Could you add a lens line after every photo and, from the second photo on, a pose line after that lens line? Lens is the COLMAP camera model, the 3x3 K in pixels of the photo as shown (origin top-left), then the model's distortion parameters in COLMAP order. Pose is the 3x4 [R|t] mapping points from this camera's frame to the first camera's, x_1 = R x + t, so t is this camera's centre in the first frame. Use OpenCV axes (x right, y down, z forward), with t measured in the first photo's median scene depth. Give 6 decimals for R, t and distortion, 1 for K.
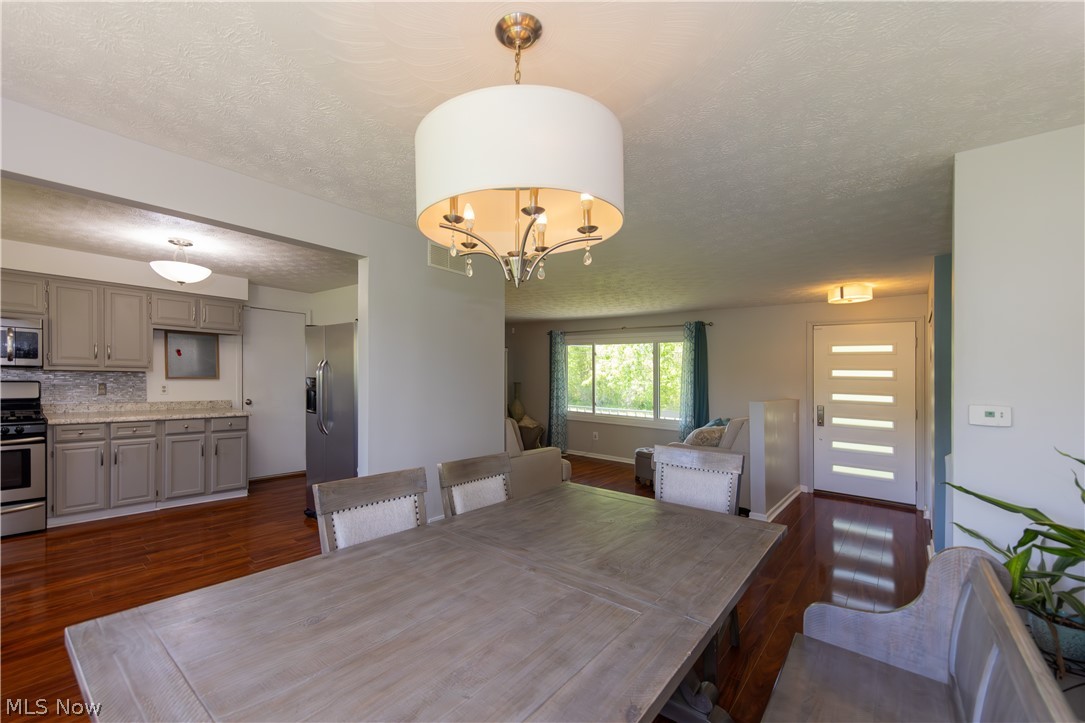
lens RADIAL K [[450.3, 0, 487.9], [0, 450.3, 392.4], [0, 0, 1]] dist [-0.001069, -0.001609]
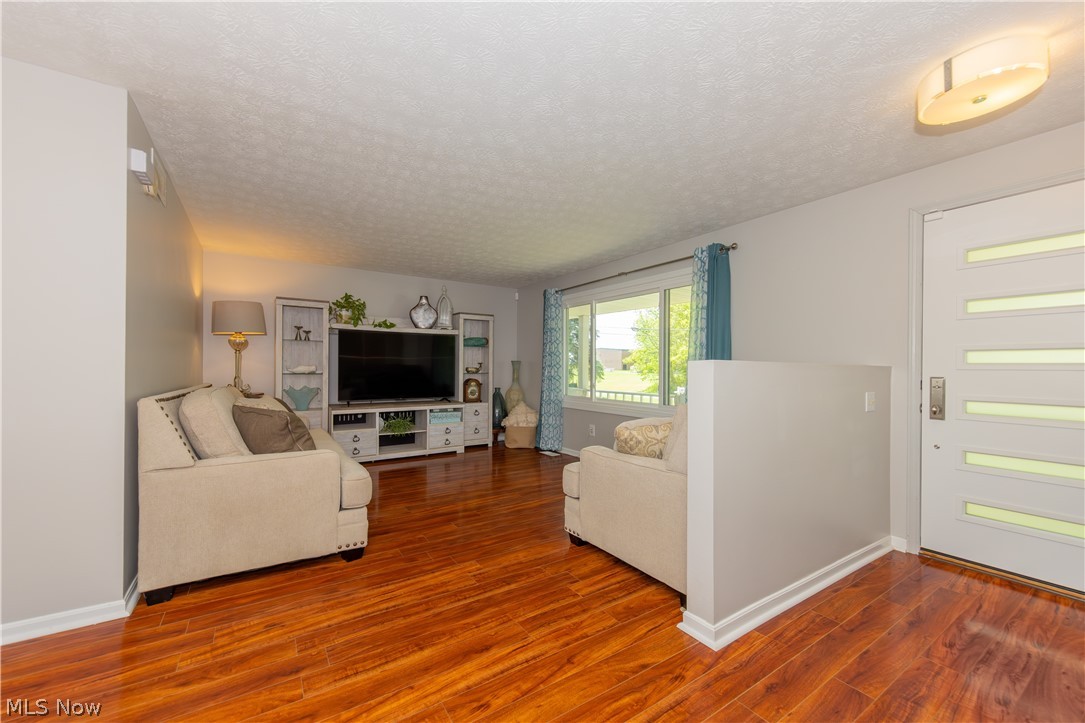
lens RADIAL K [[422.8, 0, 526.3], [0, 422.8, 367.1], [0, 0, 1]] dist [0.002928, -0.000387]
pose [[0.960845, -0.019123, -0.276425, 0.473250], [0.007260, 0.999011, -0.043877, 0.037515], [0.276991, 0.040152, 0.960033, 0.474461]]
